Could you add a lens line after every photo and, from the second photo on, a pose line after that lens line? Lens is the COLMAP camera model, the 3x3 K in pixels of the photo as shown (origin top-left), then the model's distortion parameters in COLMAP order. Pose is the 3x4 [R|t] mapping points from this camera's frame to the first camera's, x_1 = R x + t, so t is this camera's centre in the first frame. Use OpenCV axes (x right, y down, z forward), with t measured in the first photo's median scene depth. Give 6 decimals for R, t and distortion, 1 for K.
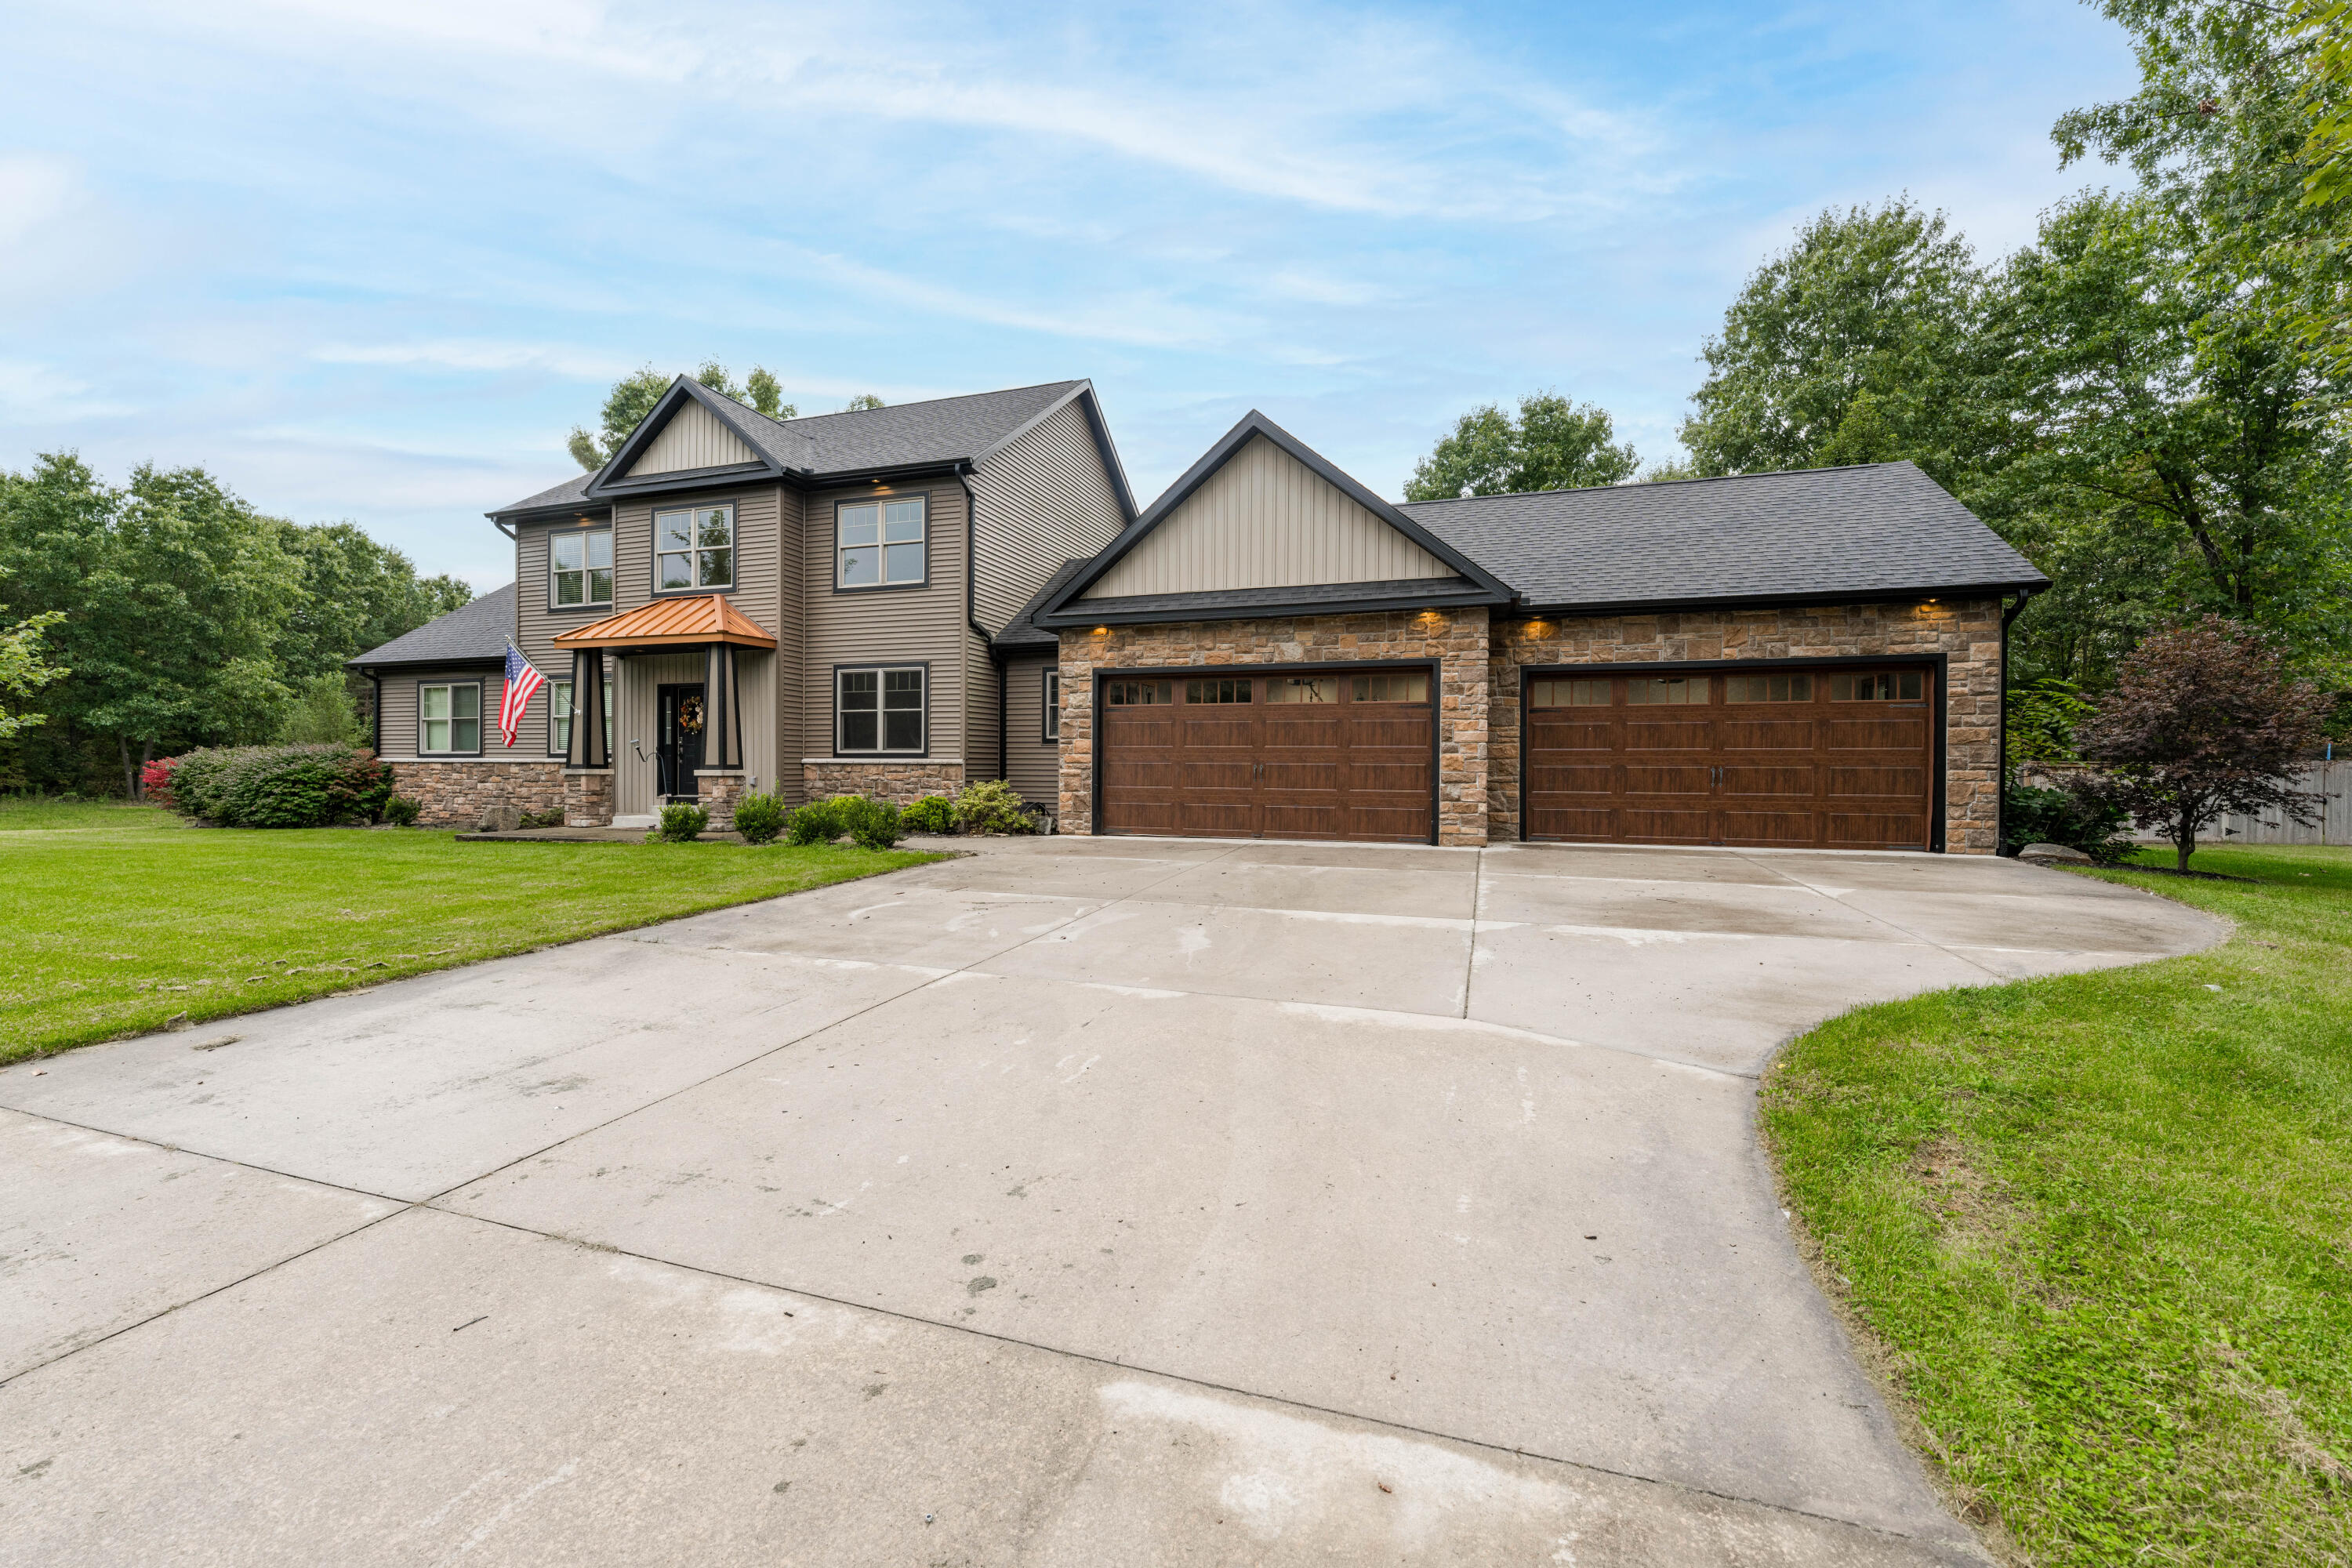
lens RADIAL K [[958.2, 0, 1181.6], [0, 958.2, 814.9], [0, 0, 1]] dist [0.001298, 0.000176]
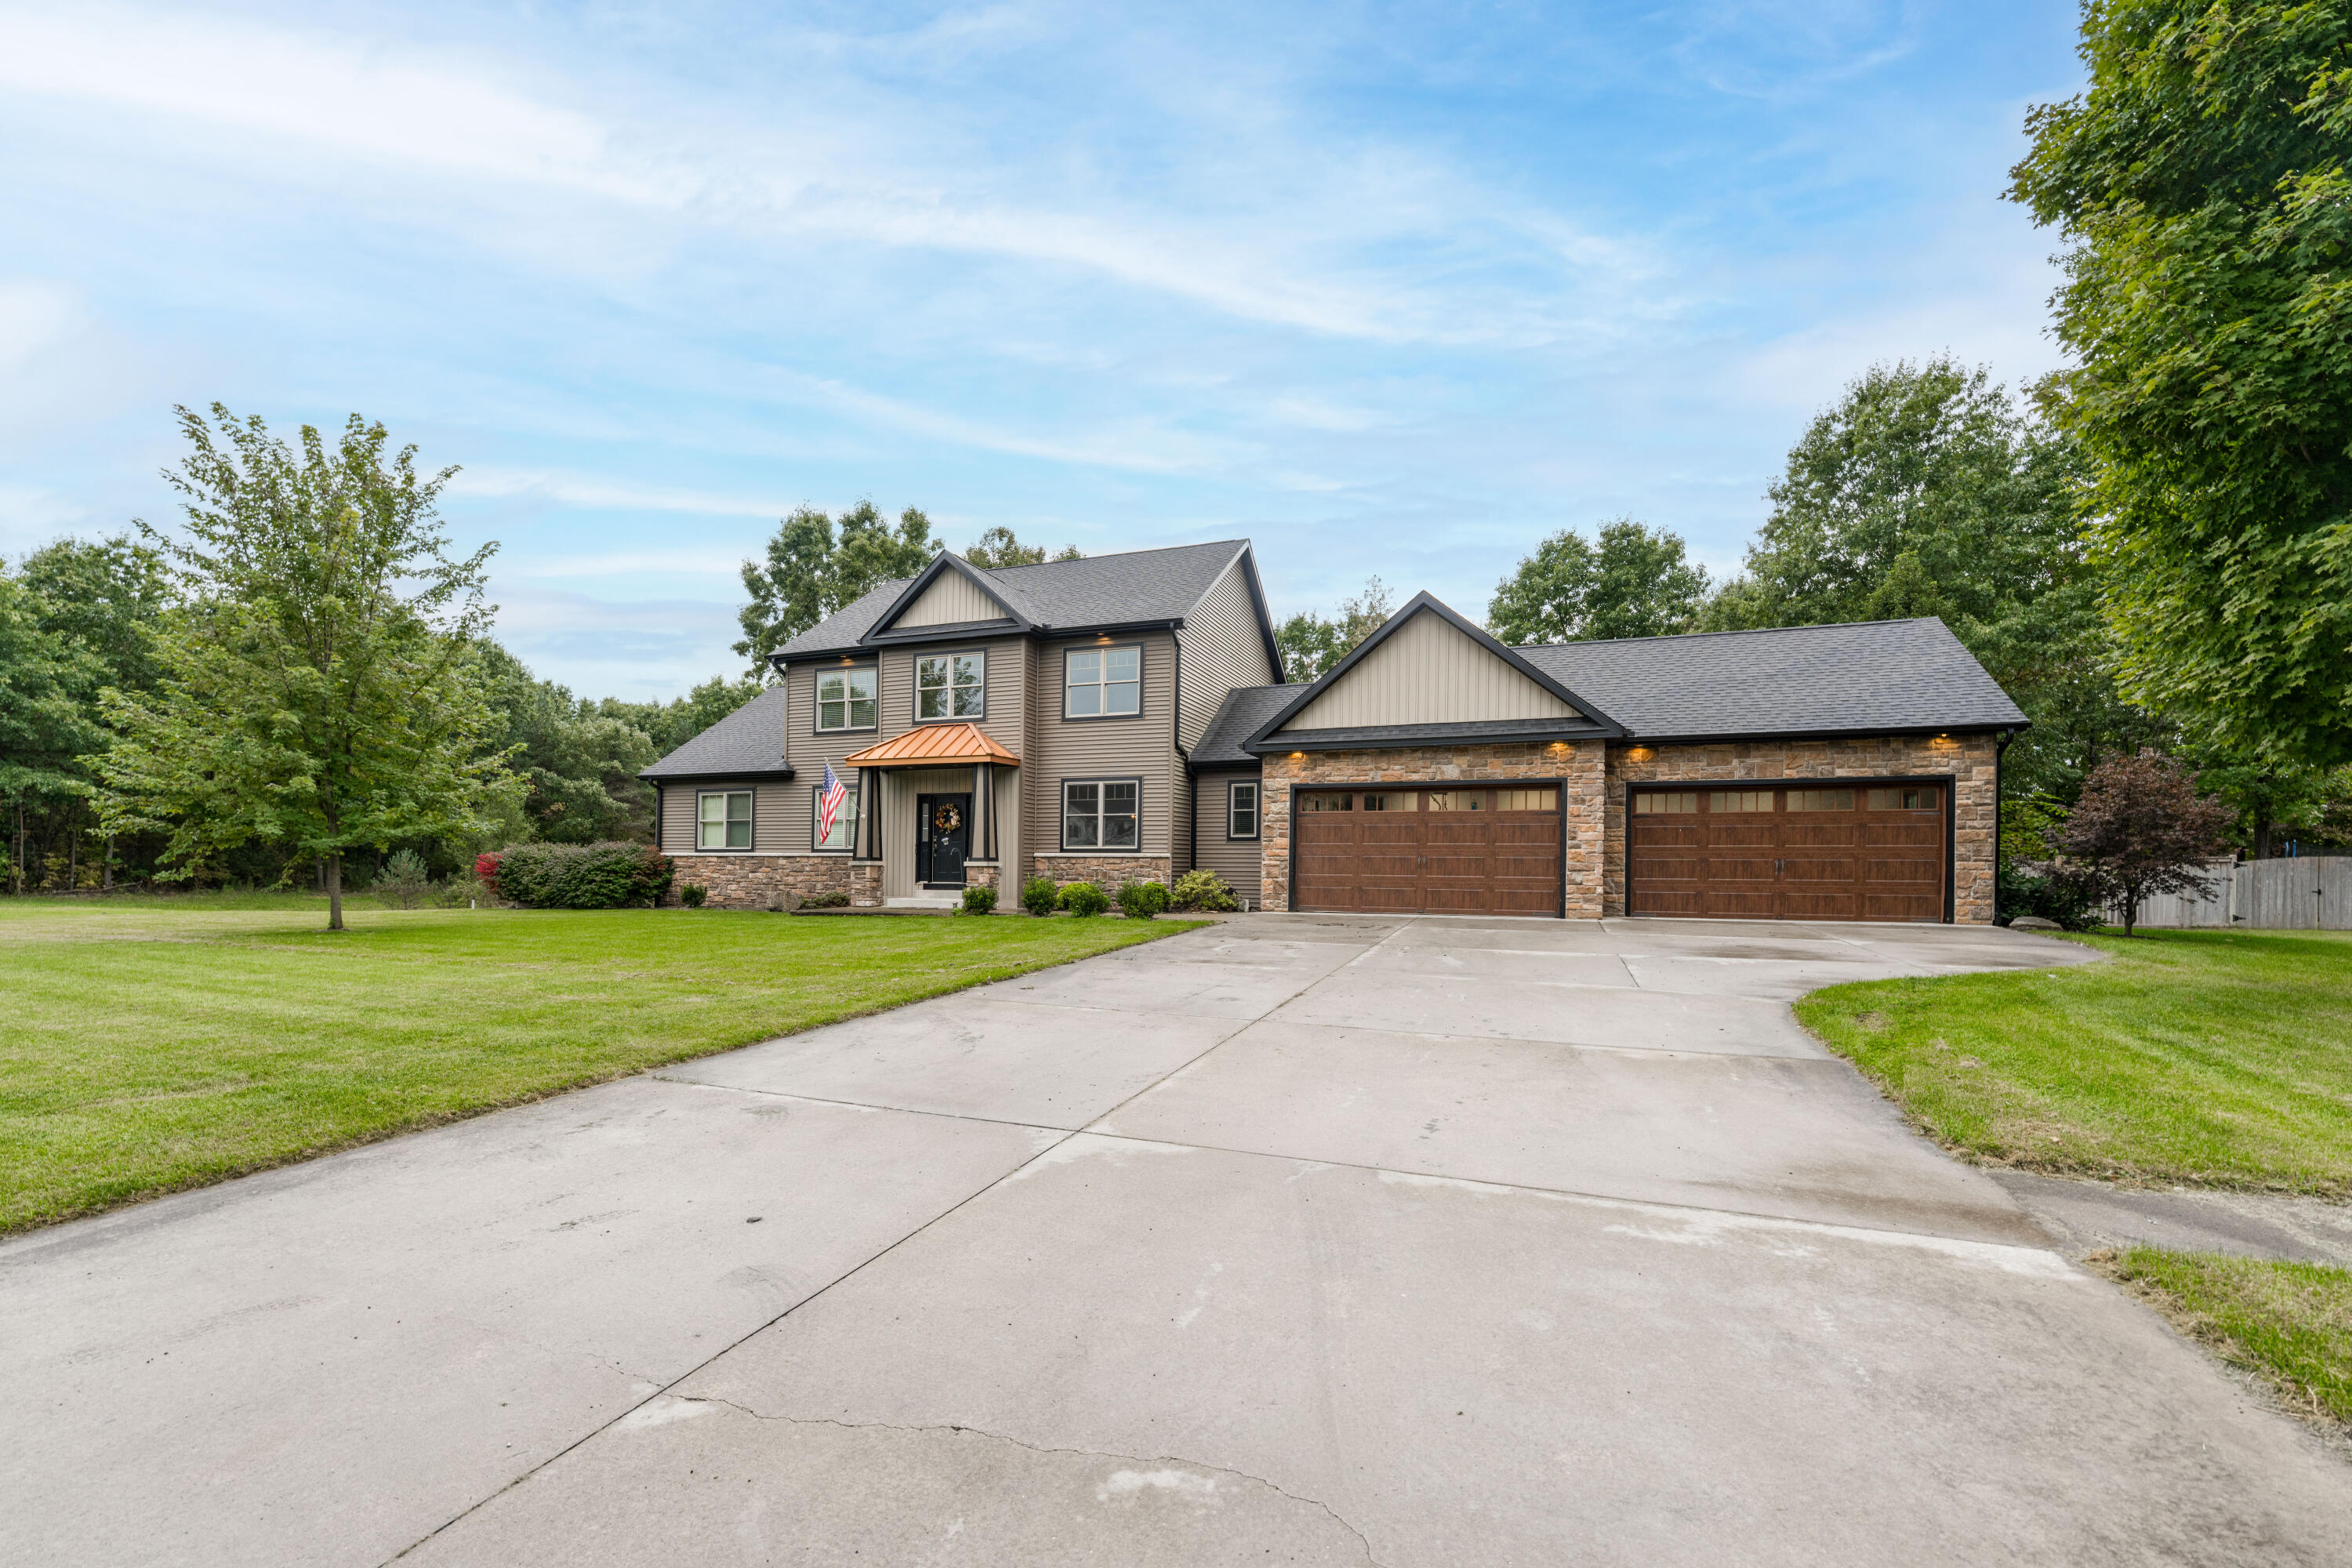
lens RADIAL K [[997.3, 0, 1174.6], [0, 997.3, 909.5], [0, 0, 1]] dist [0.001406, -0.000097]
pose [[0.999316, 0.002985, -0.036870, -0.179305], [-0.003143, 0.999986, -0.004223, 0.021876], [0.036857, 0.004336, 0.999311, -0.323932]]
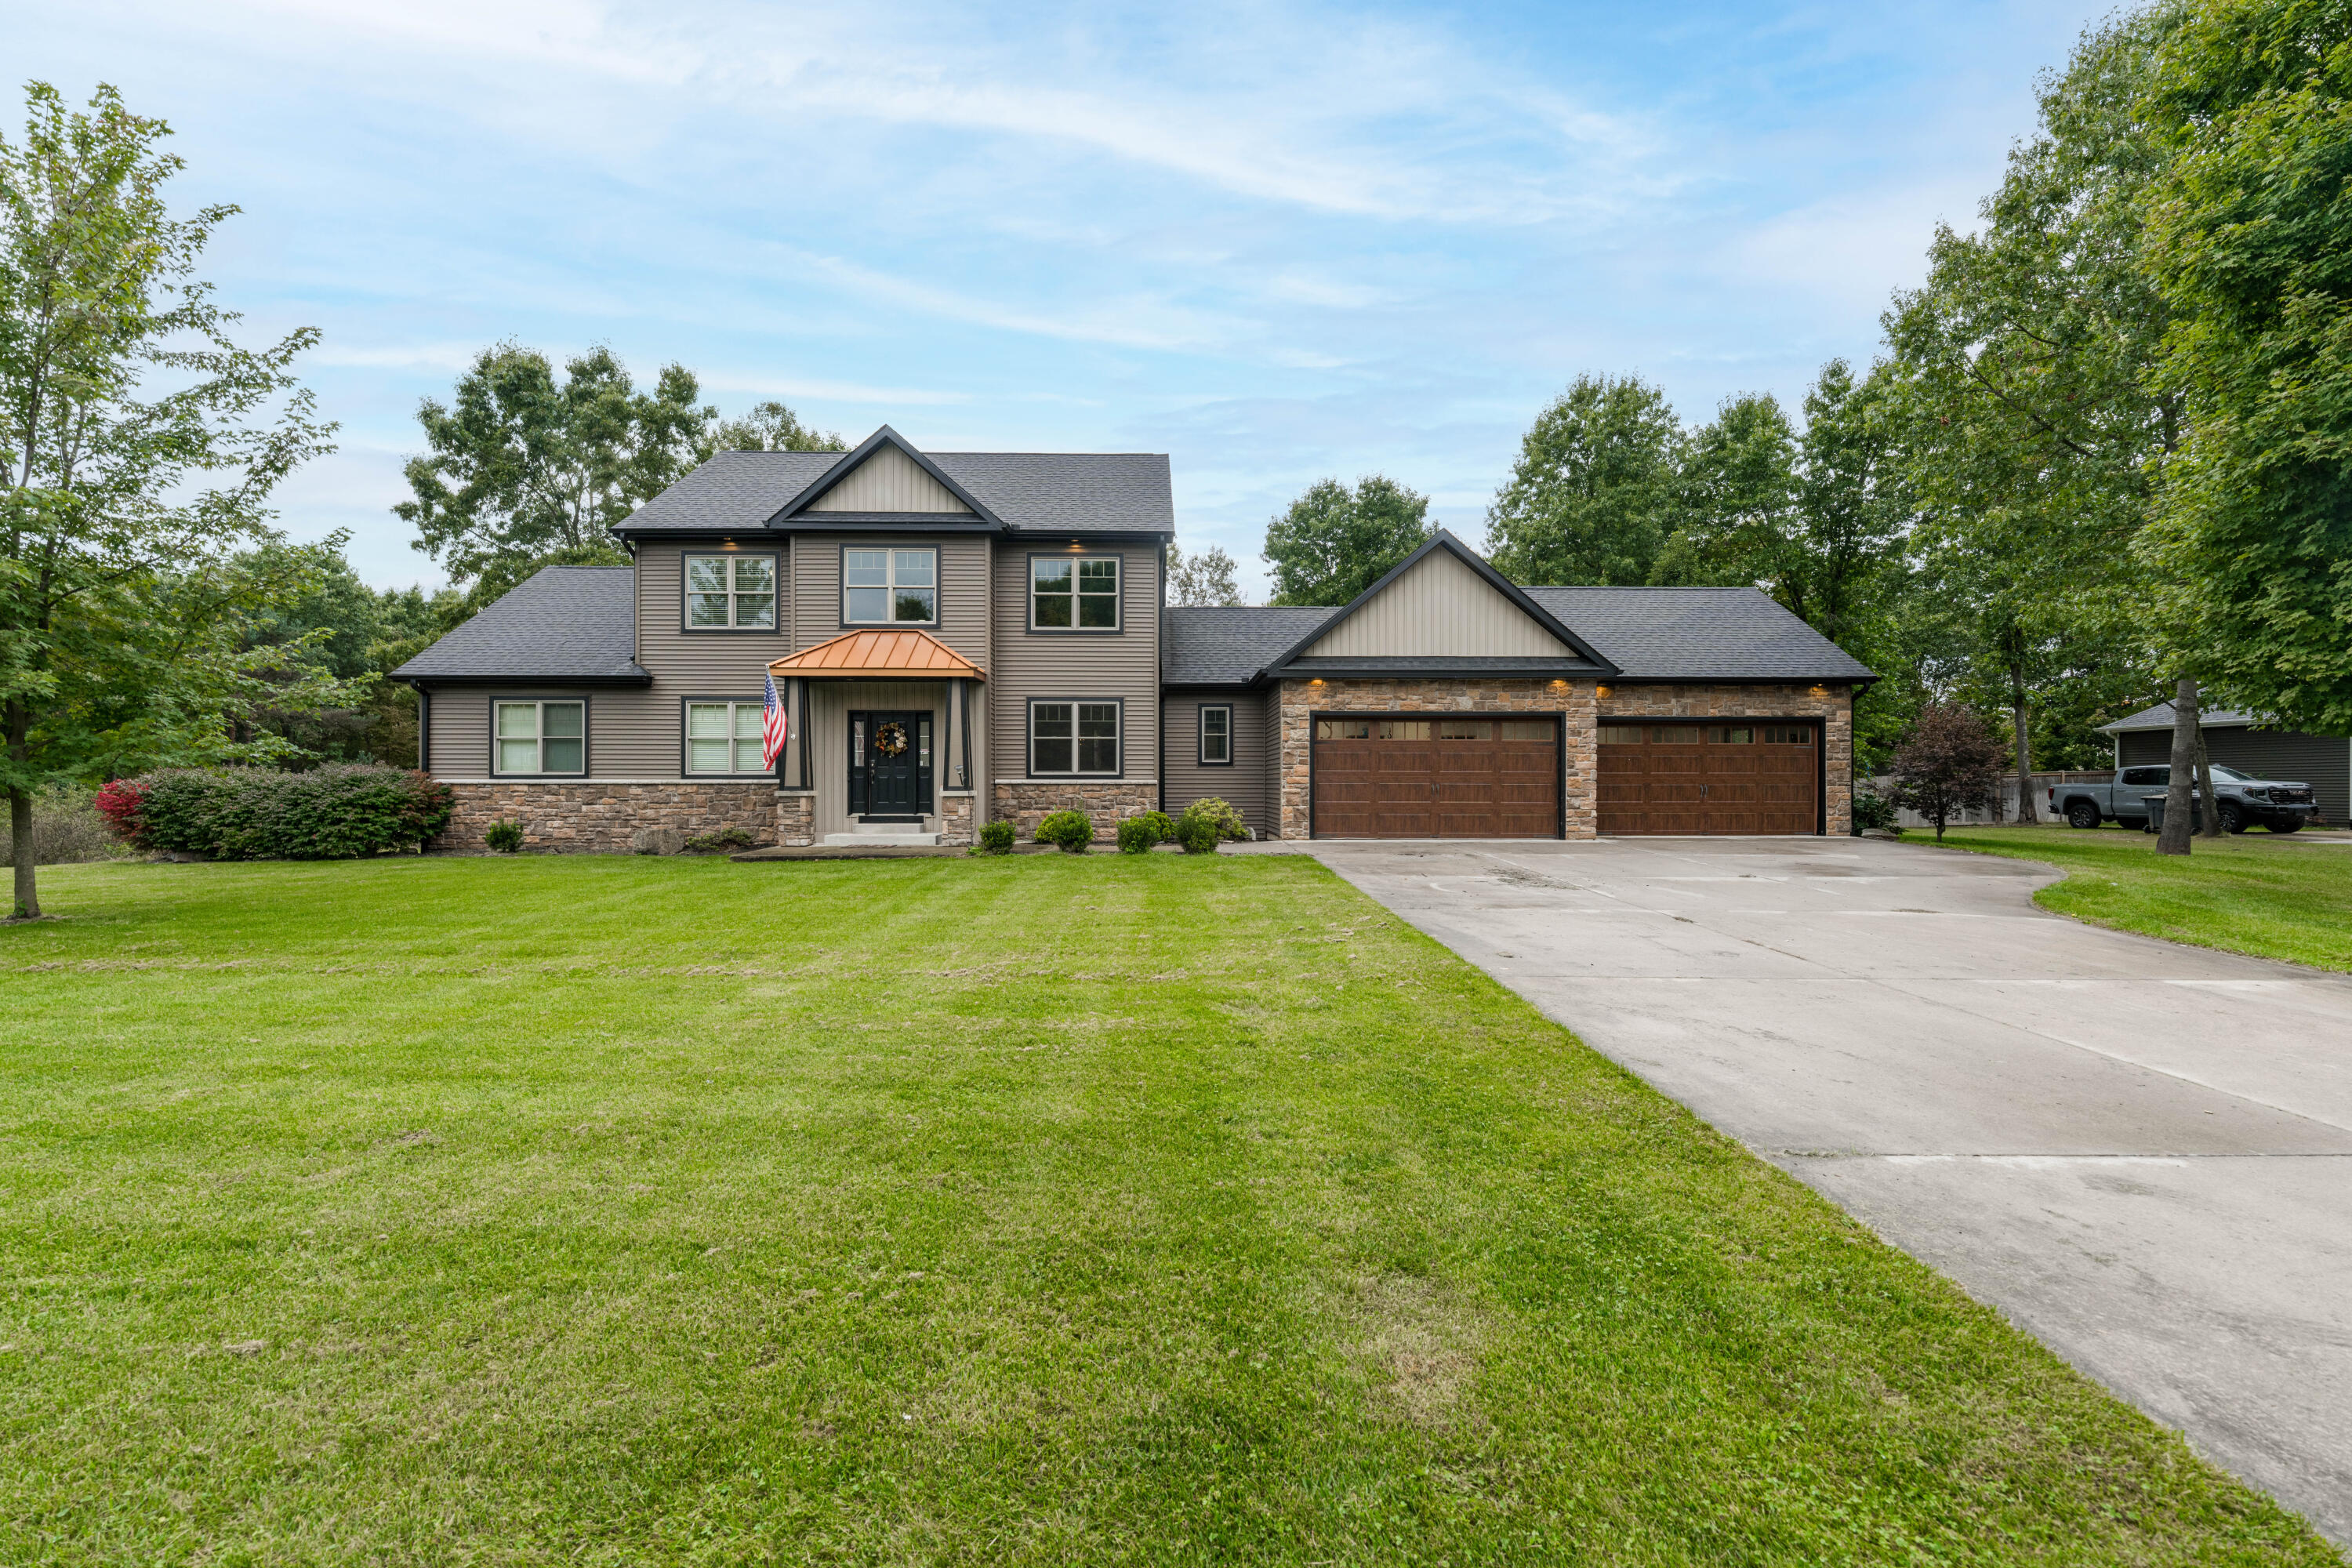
lens RADIAL K [[959.0, 0, 1169.1], [0, 959.0, 826.2], [0, 0, 1]] dist [-0.000539, -0.000053]
pose [[0.938378, -0.021711, 0.344929, -0.647921], [0.020097, 0.999764, 0.008255, -0.010249], [-0.345027, -0.000814, 0.938593, -0.133196]]
